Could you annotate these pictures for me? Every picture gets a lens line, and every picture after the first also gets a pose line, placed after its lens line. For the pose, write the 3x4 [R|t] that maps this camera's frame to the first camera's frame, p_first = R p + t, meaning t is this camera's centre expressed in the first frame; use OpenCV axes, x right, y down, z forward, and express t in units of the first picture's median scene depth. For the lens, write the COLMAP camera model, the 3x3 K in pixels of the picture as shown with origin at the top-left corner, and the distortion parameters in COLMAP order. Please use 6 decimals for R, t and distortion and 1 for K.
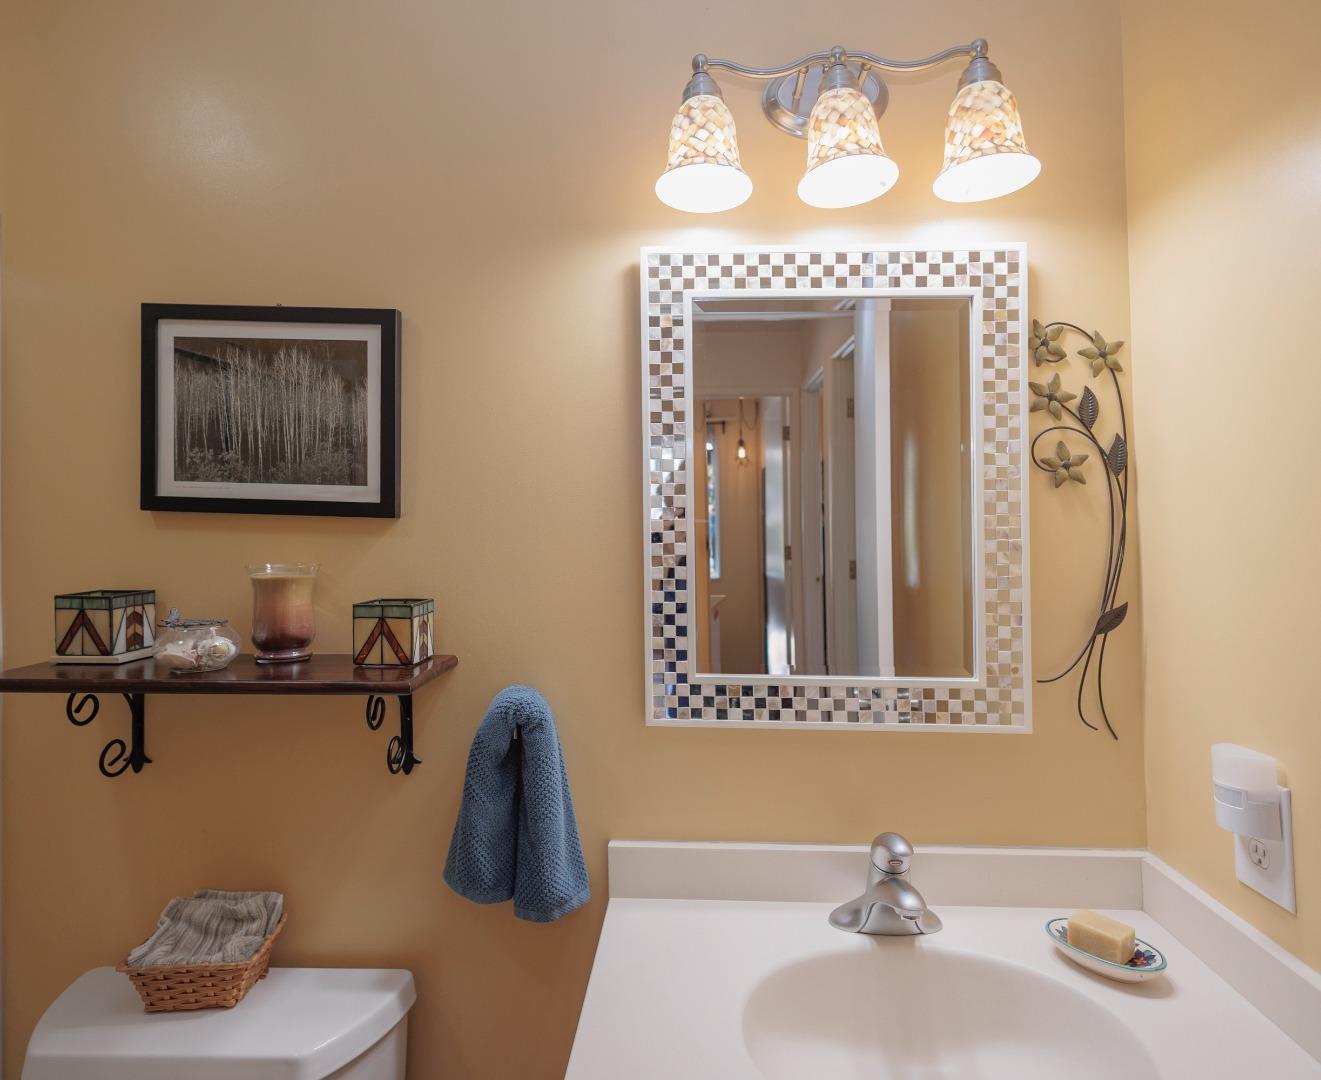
lens RADIAL K [[1155.8, 0, 660.1], [0, 1155.8, 544.8], [0, 0, 1]] dist [0.013661, 0.007805]
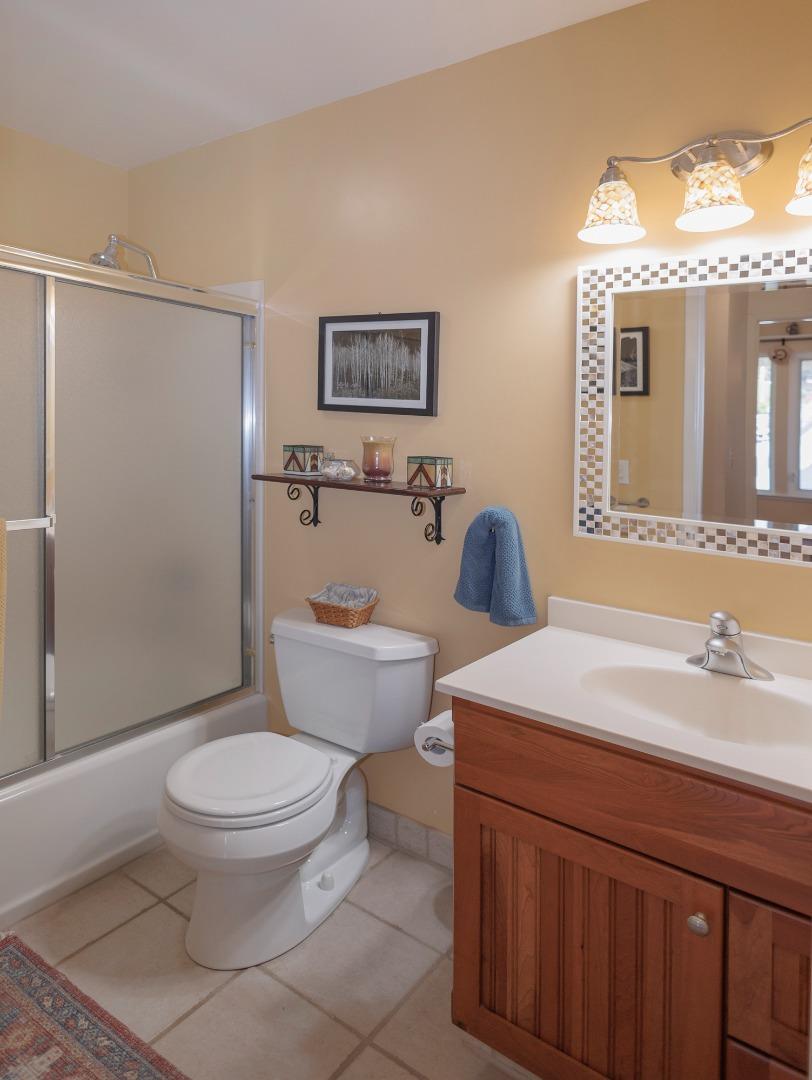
lens RADIAL K [[740.0, 0, 404.8], [0, 740.0, 538.2], [0, 0, 1]] dist [-0.004671, -0.000131]
pose [[0.948317, 0.071960, -0.309057, 0.144661], [-0.029907, 0.989881, 0.138714, 0.009956], [0.315911, -0.122302, 0.940873, -0.272973]]
